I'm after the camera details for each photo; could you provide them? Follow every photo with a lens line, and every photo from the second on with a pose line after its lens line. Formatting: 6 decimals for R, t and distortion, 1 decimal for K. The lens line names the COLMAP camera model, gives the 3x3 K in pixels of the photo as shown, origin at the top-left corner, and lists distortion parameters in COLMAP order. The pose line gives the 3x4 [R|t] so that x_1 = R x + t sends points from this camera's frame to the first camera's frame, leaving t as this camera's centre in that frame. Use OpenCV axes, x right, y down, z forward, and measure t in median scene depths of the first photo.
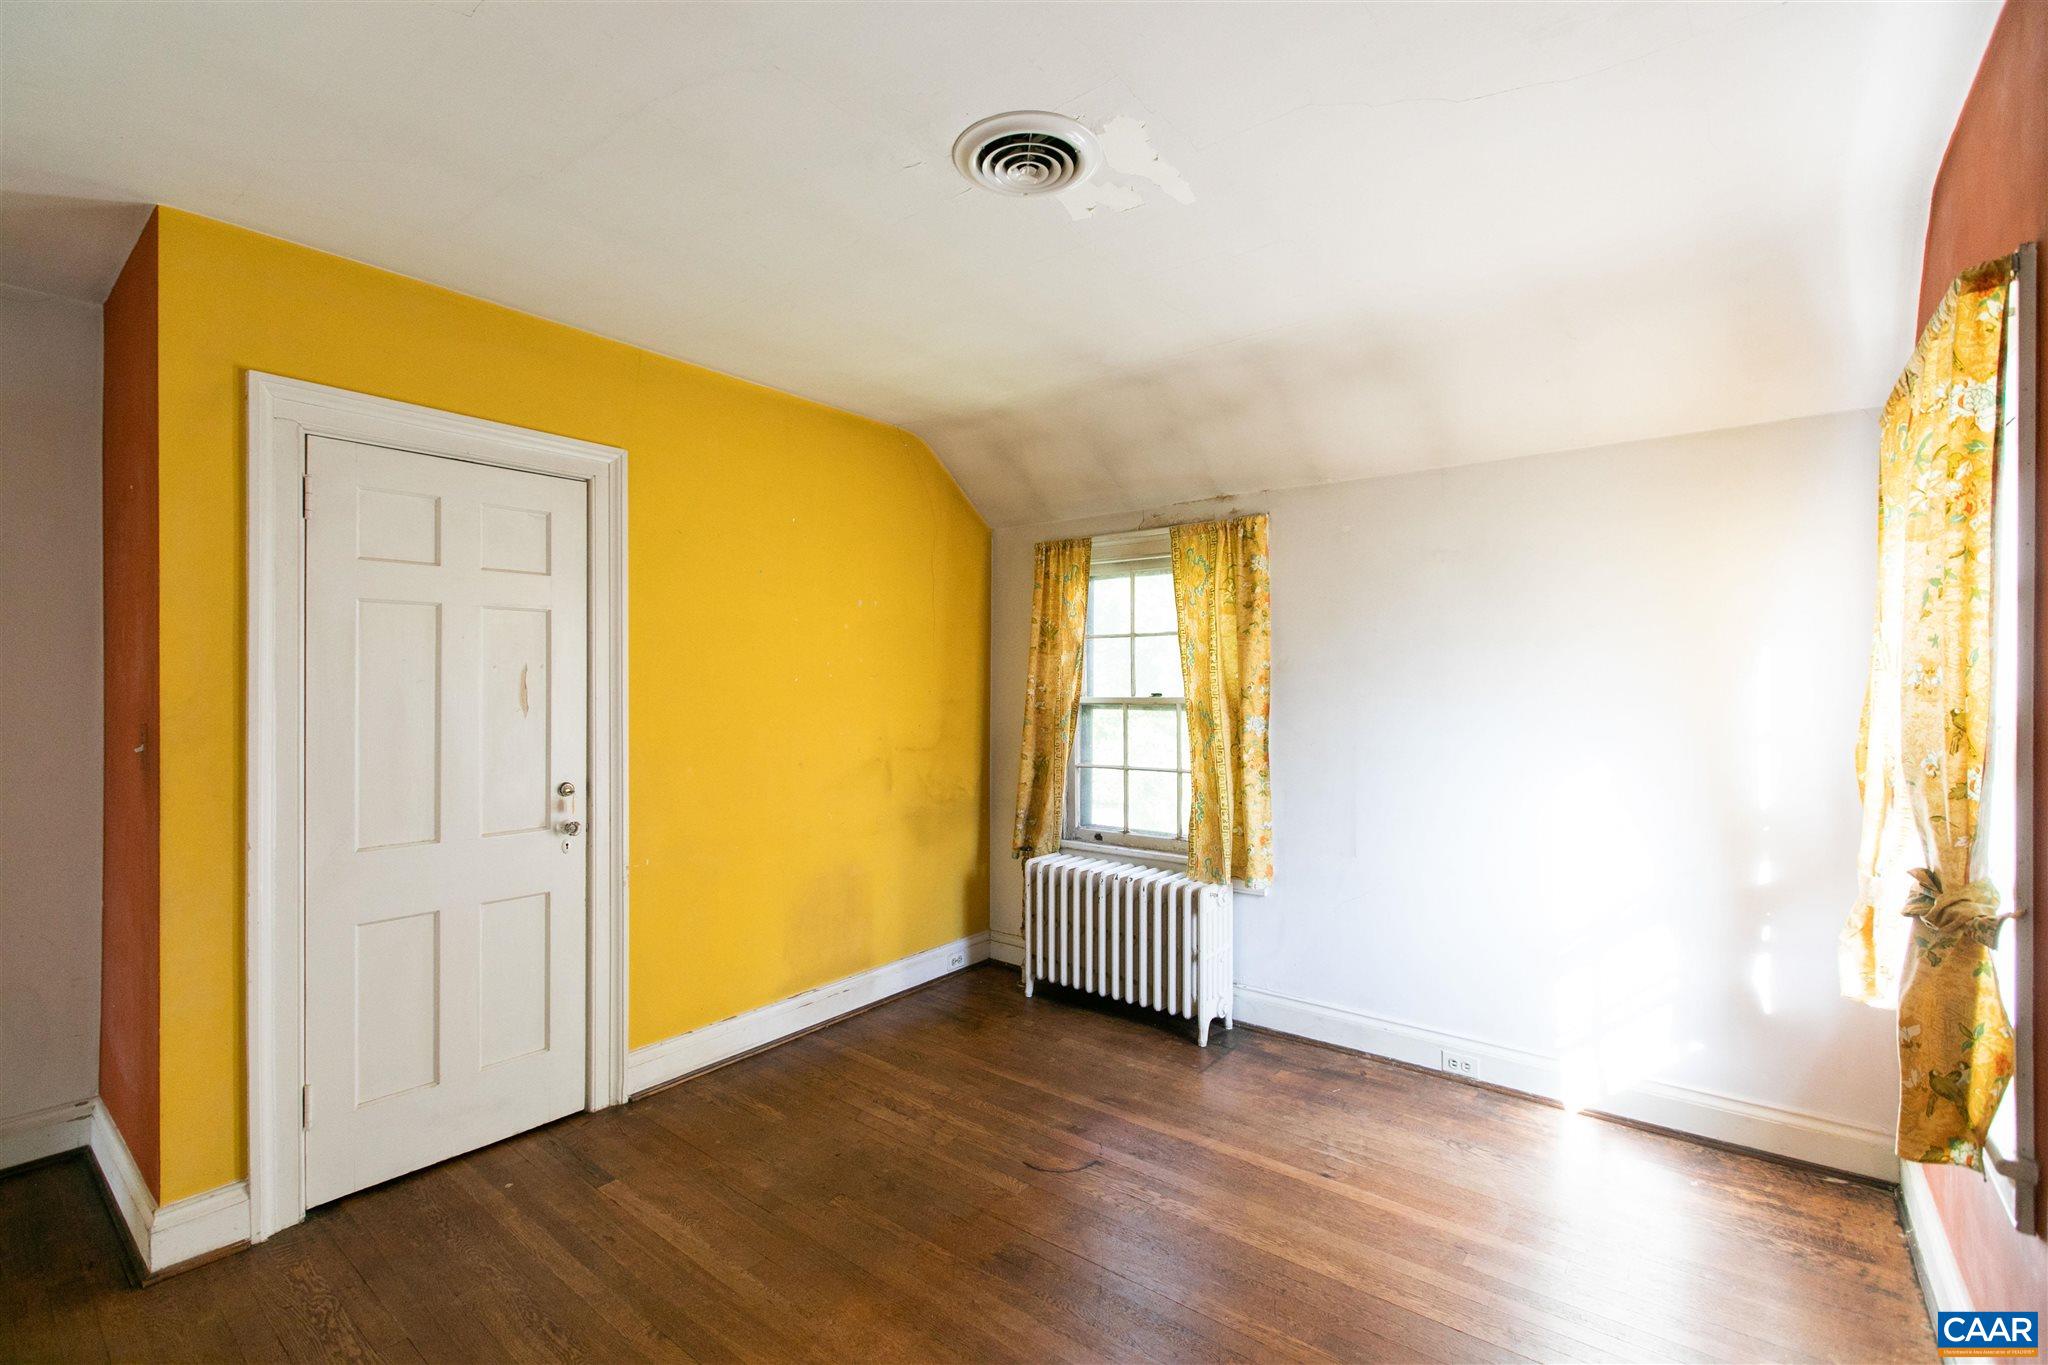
lens RADIAL K [[895.6, 0, 1014.4], [0, 895.6, 681.0], [0, 0, 1]] dist [-0.004844, -0.001170]
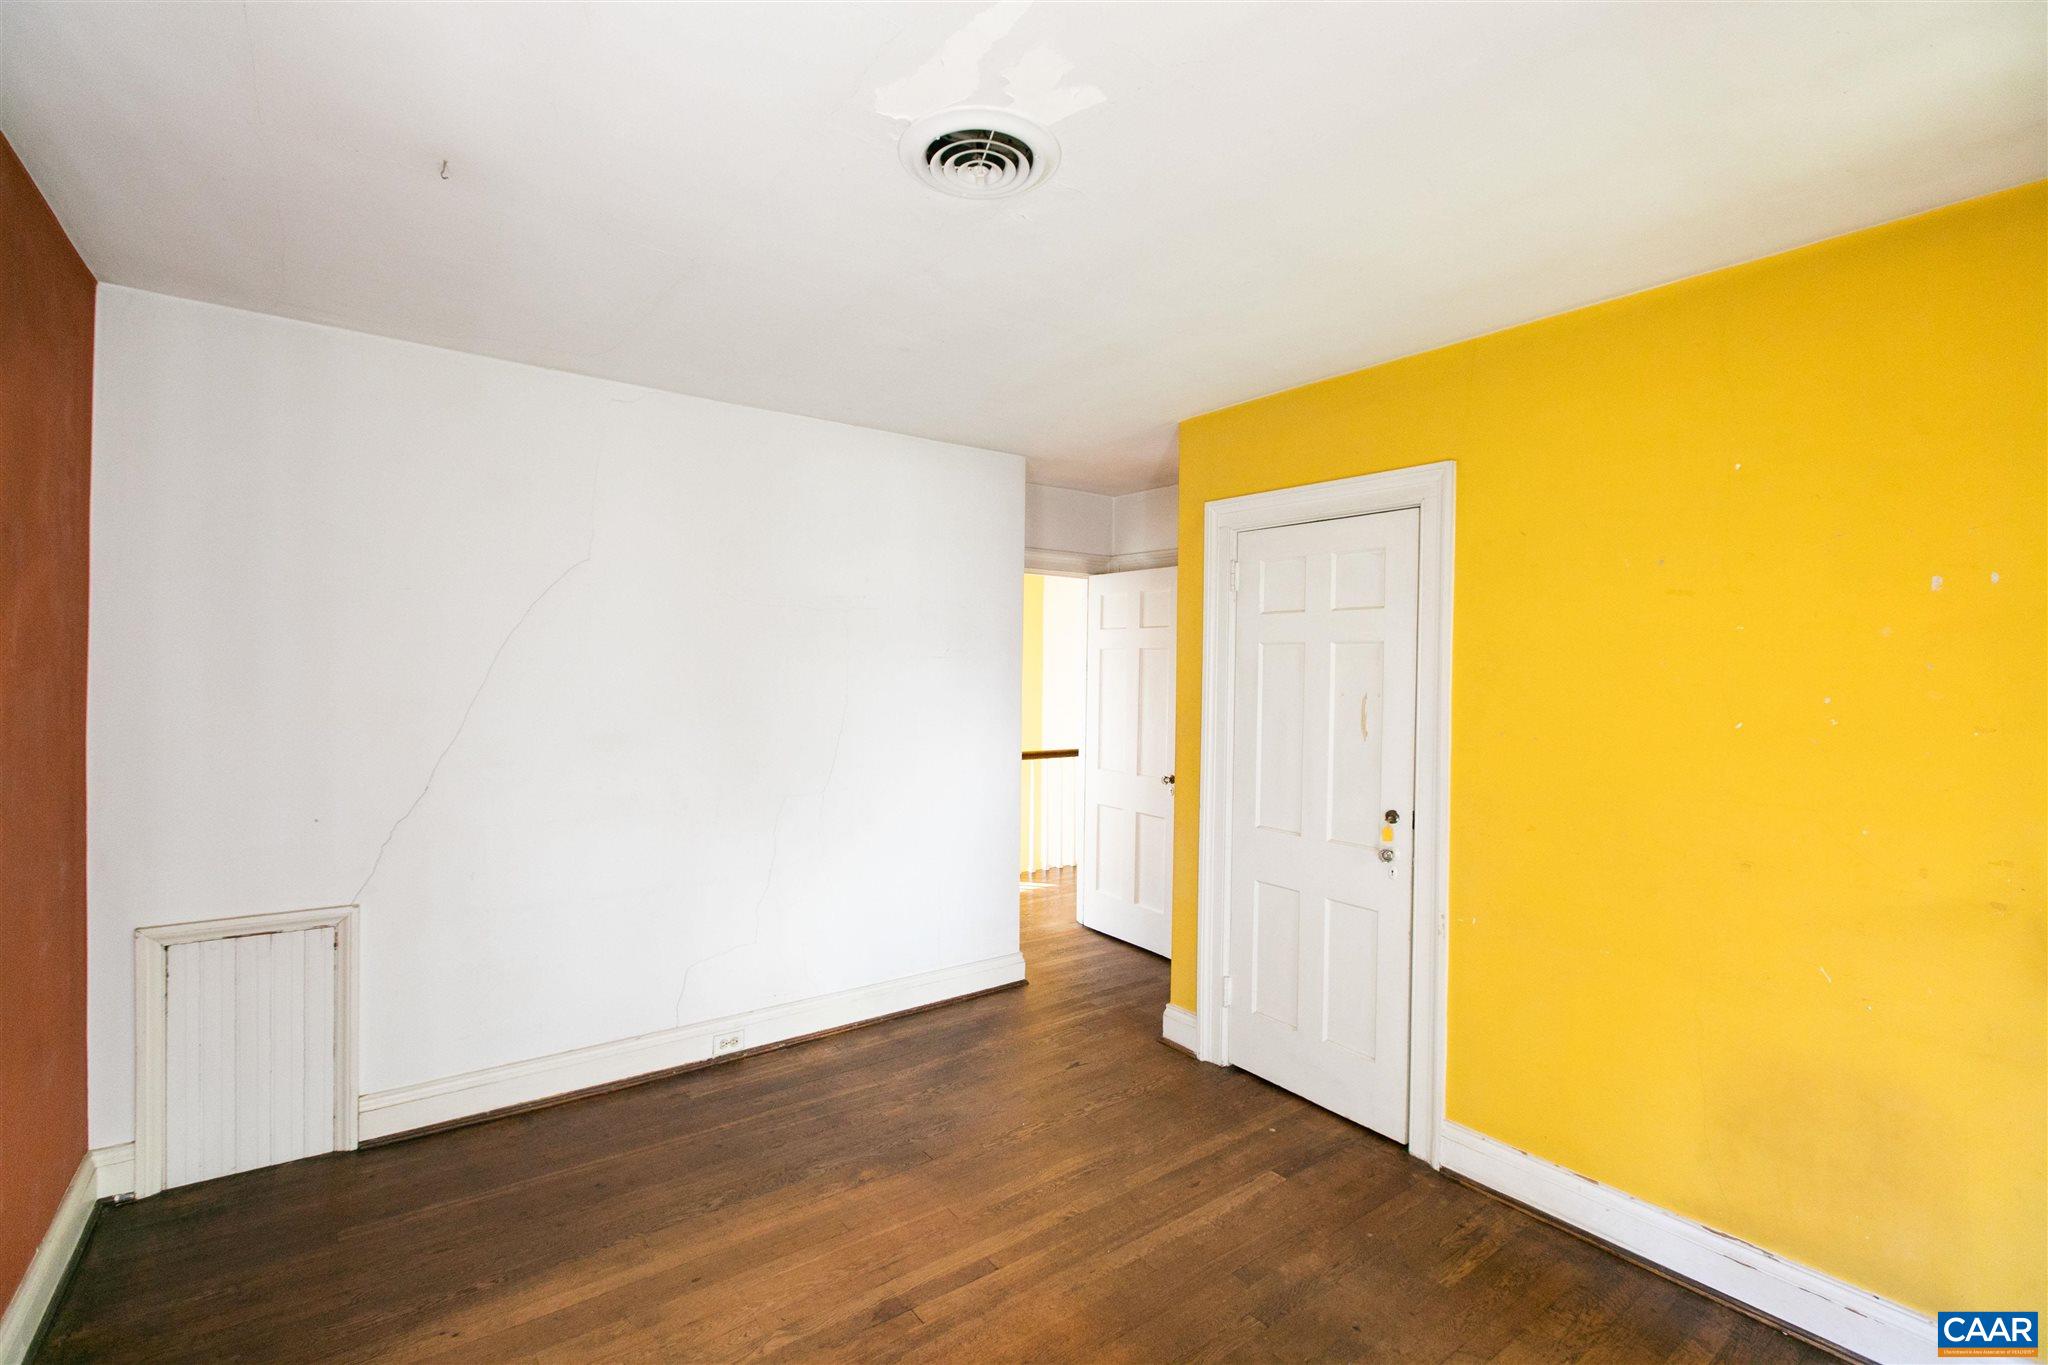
lens RADIAL K [[895.6, 0, 1013.2], [0, 895.6, 678.3], [0, 0, 1]] dist [-0.004844, -0.001170]
pose [[-0.257219, 0.001476, -0.966352, 0.610654], [-0.015829, 0.999858, 0.005741, -0.035973], [0.966223, 0.016773, -0.257160, 0.869855]]
